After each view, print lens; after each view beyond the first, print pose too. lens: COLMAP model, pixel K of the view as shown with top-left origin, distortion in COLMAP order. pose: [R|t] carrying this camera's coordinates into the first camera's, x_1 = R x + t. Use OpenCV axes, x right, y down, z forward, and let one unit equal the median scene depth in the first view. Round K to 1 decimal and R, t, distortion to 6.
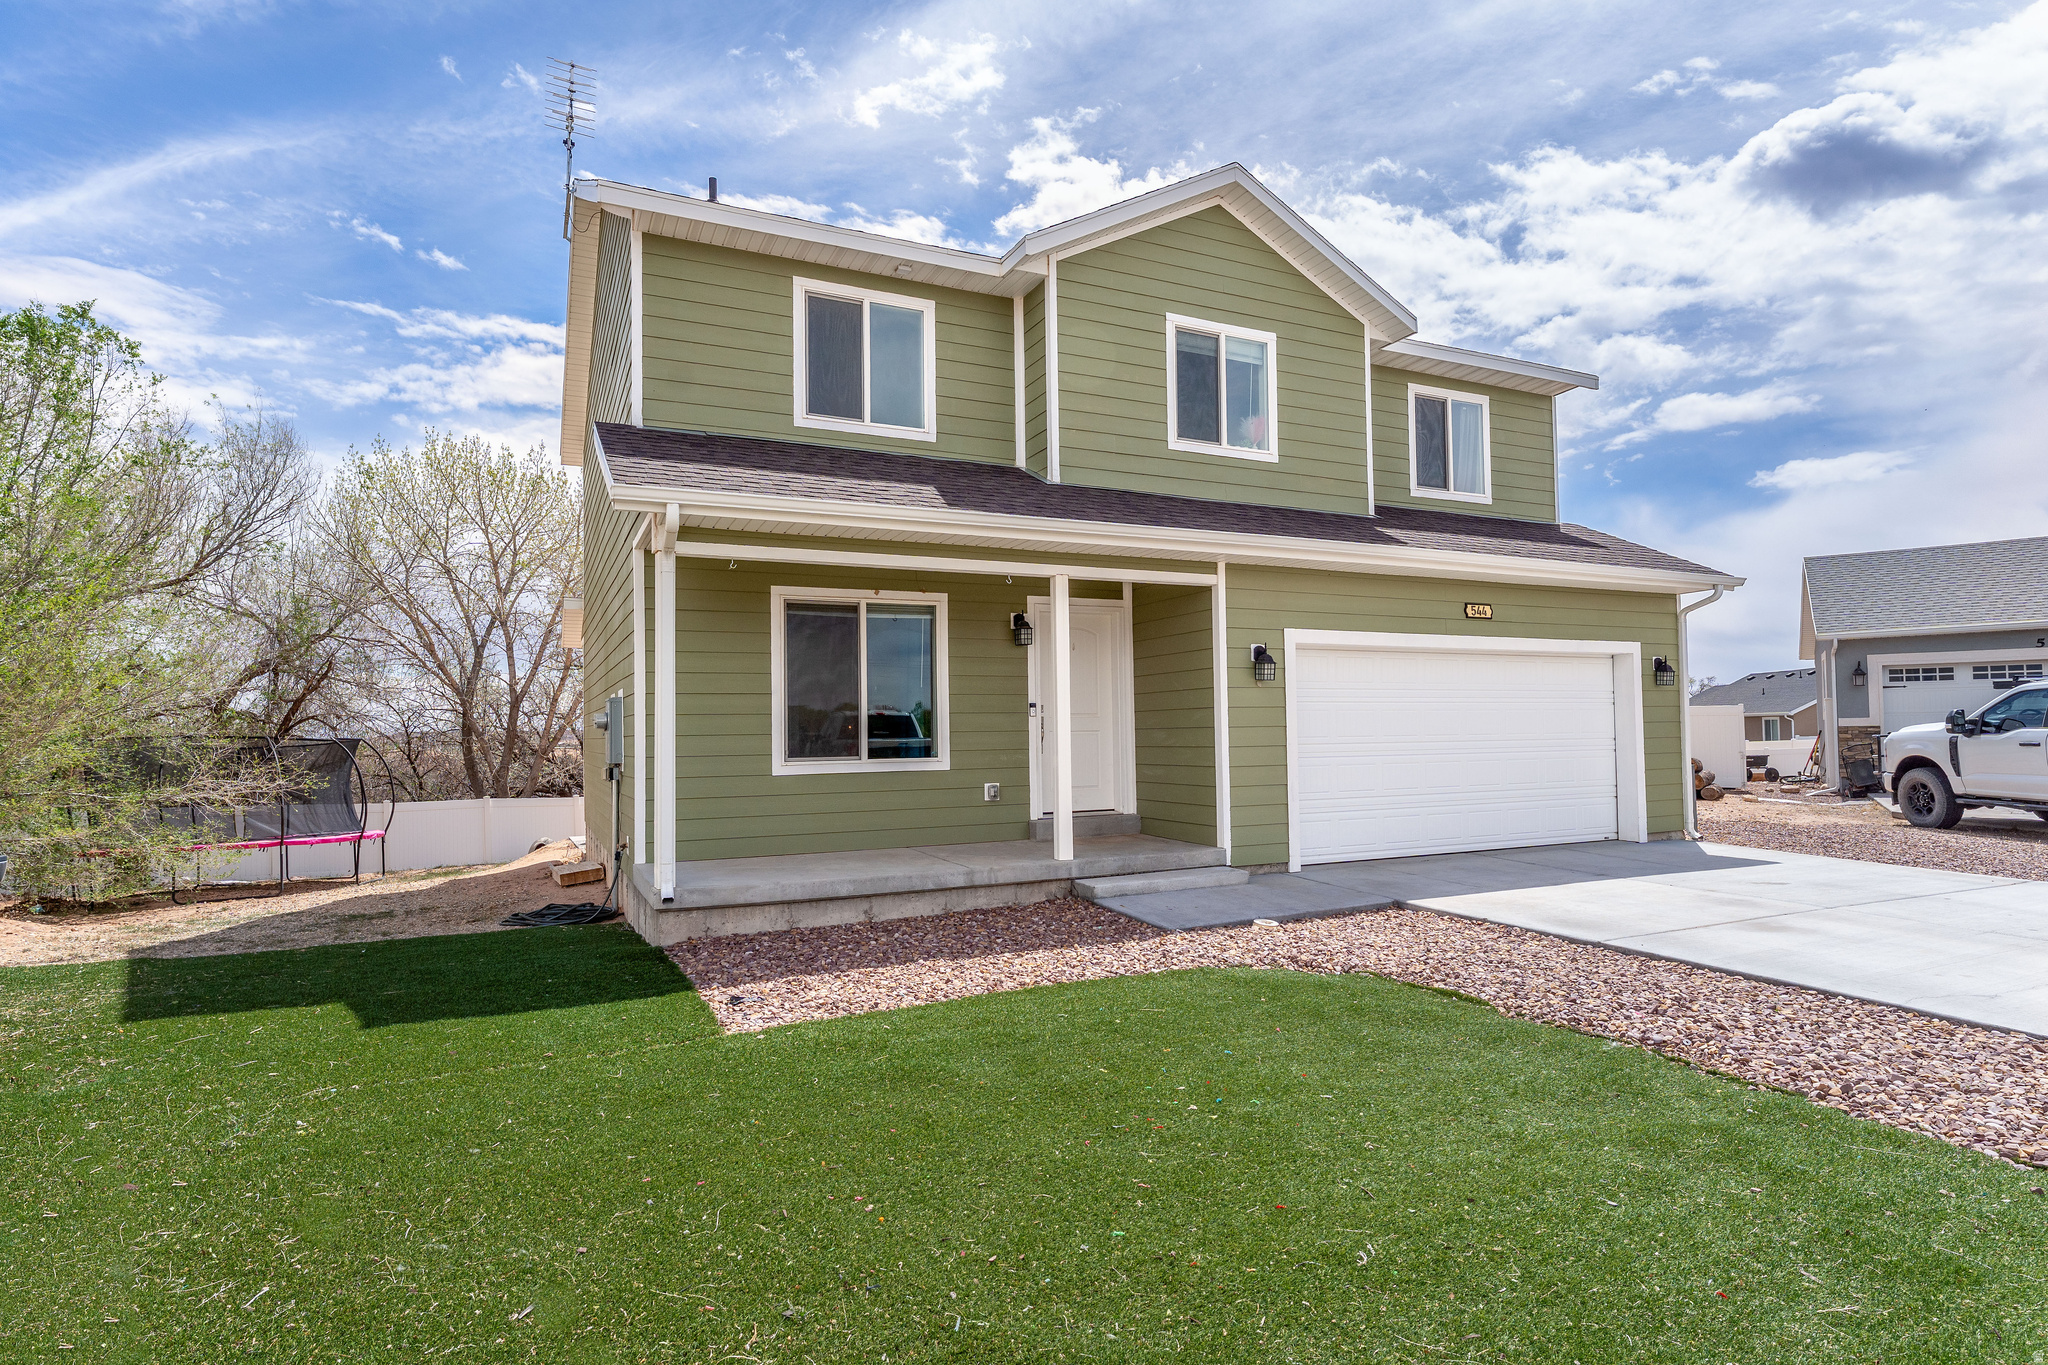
lens RADIAL K [[984.7, 0, 994.5], [0, 984.7, 680.7], [0, 0, 1]] dist [-0.000071, 0.000831]
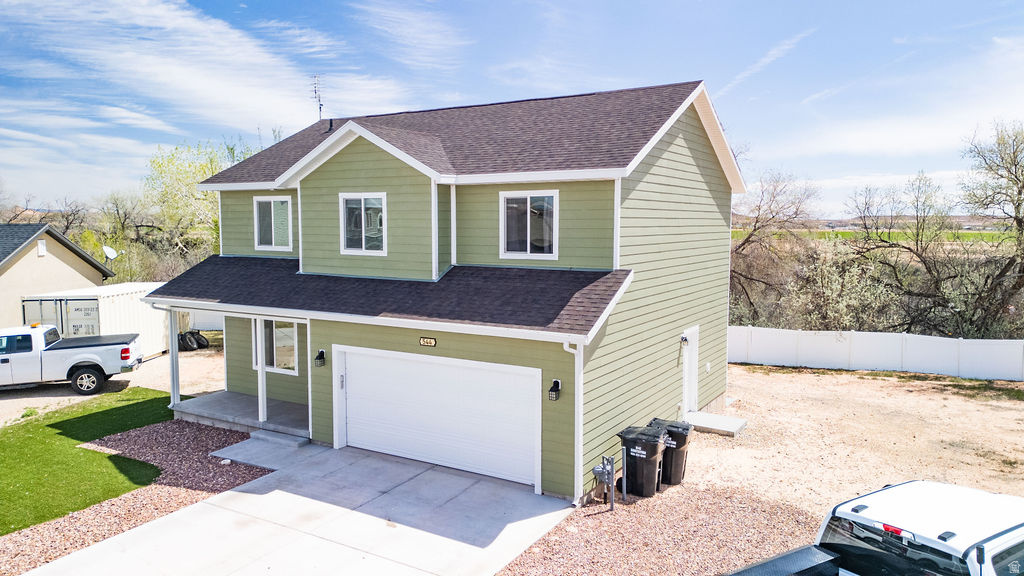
lens RADIAL K [[711.8, 0, 509.4], [0, 711.8, 286.2], [0, 0, 1]] dist [0.072447, -0.047967]
pose [[0.582174, 0.071806, -0.809888, 1.817194], [0.019654, 0.994559, 0.102307, -0.337368], [0.812827, -0.075478, 0.577594, 0.374758]]
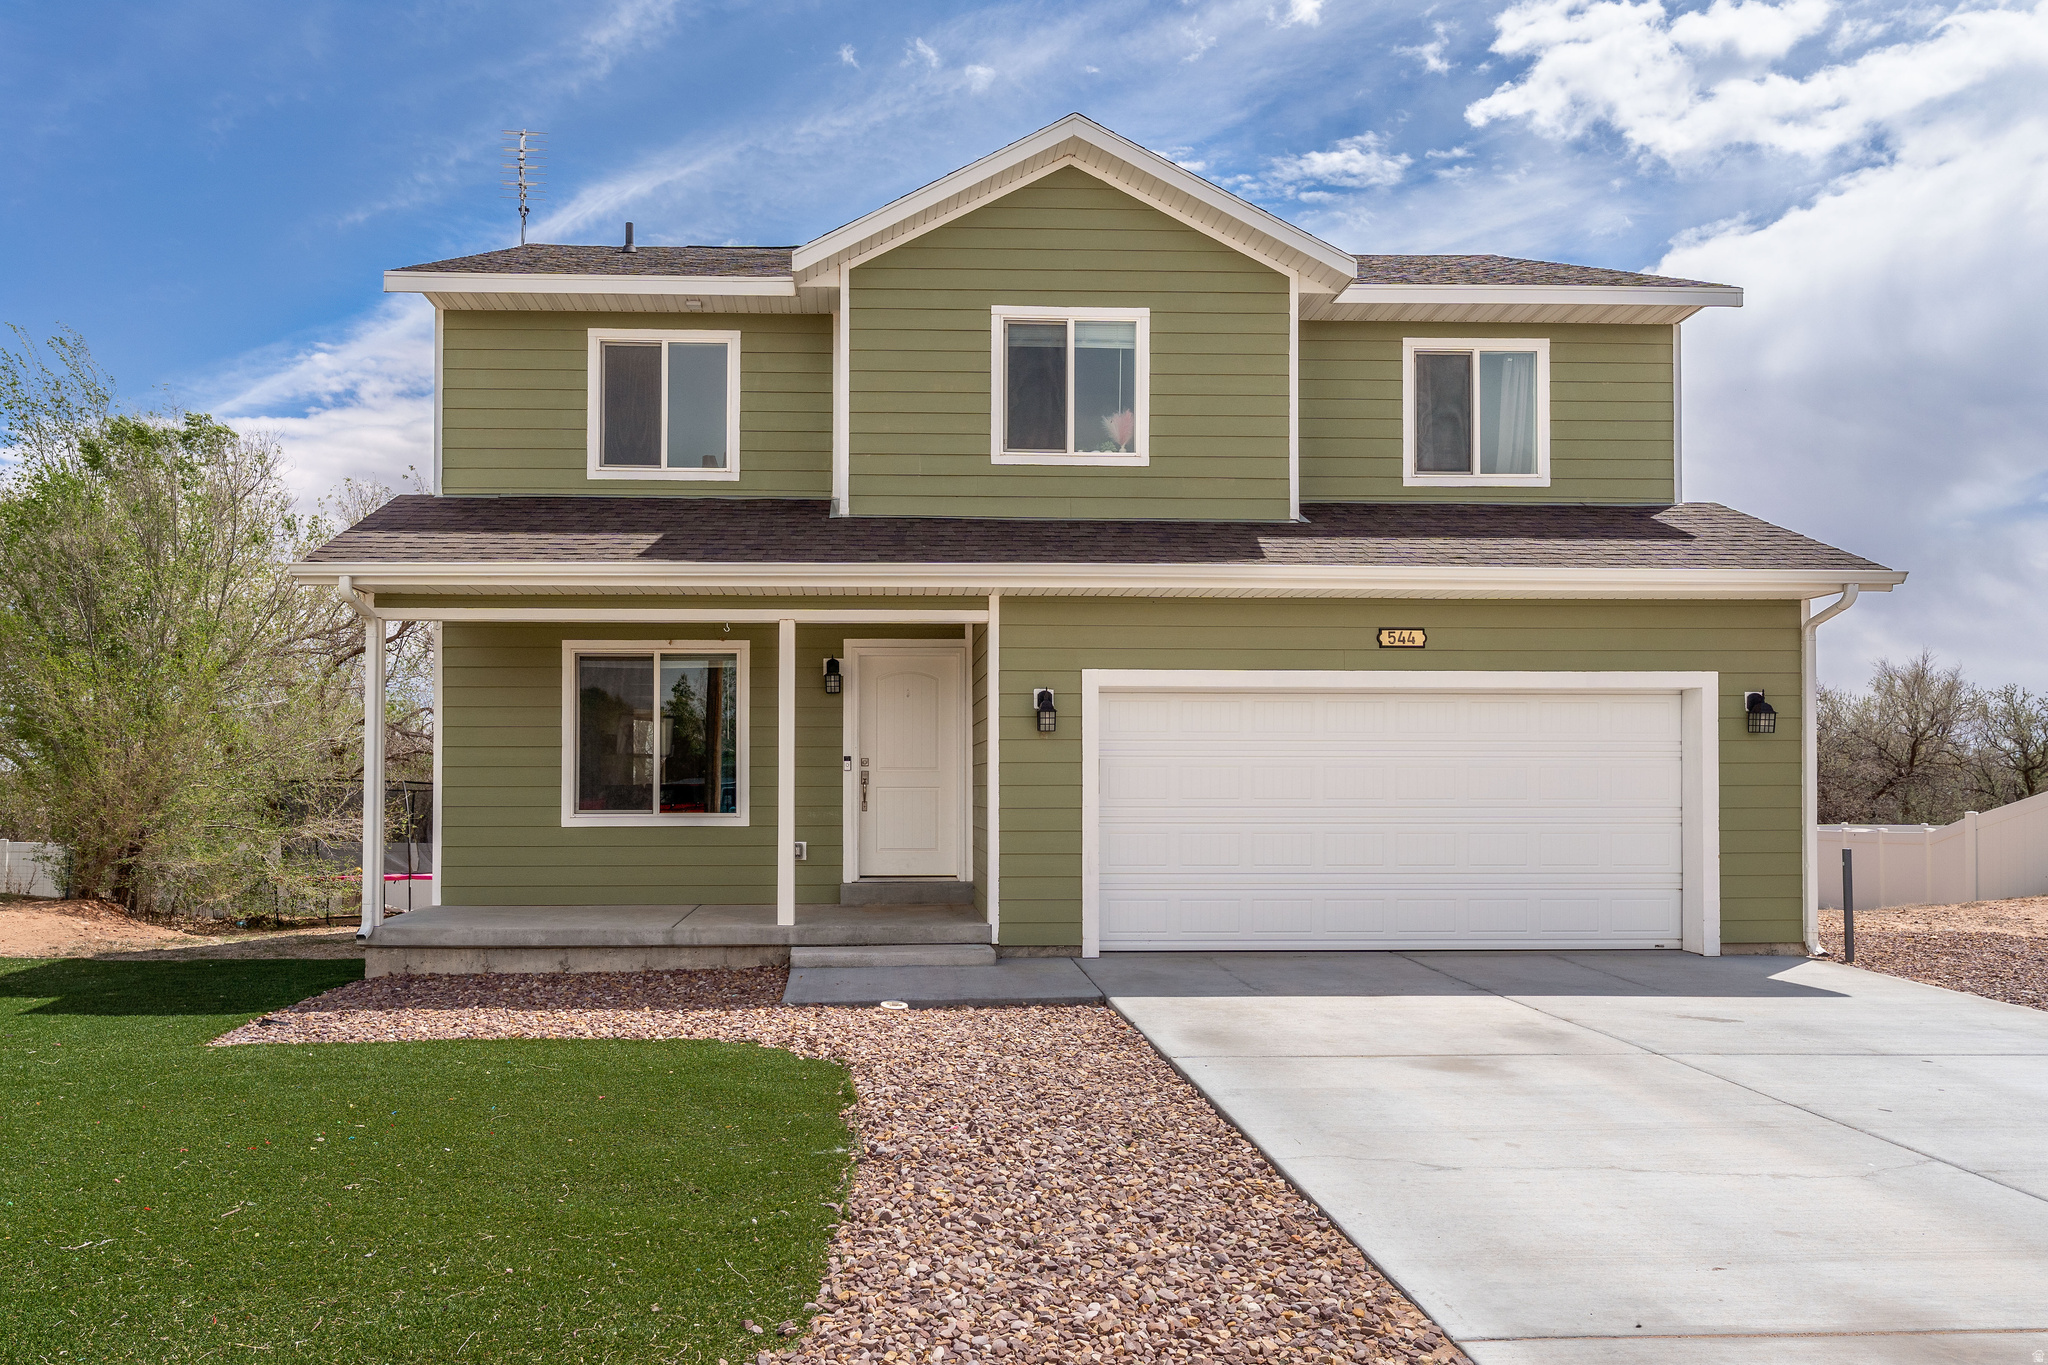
lens RADIAL K [[1202.9, 0, 1019.6], [0, 1202.9, 738.3], [0, 0, 1]] dist [0.000580, 0.001562]
pose [[0.928446, -0.000140, -0.371467, 0.617789], [0.007637, 0.999796, 0.018711, -0.013793], [0.371389, -0.020209, 0.928257, 0.020152]]
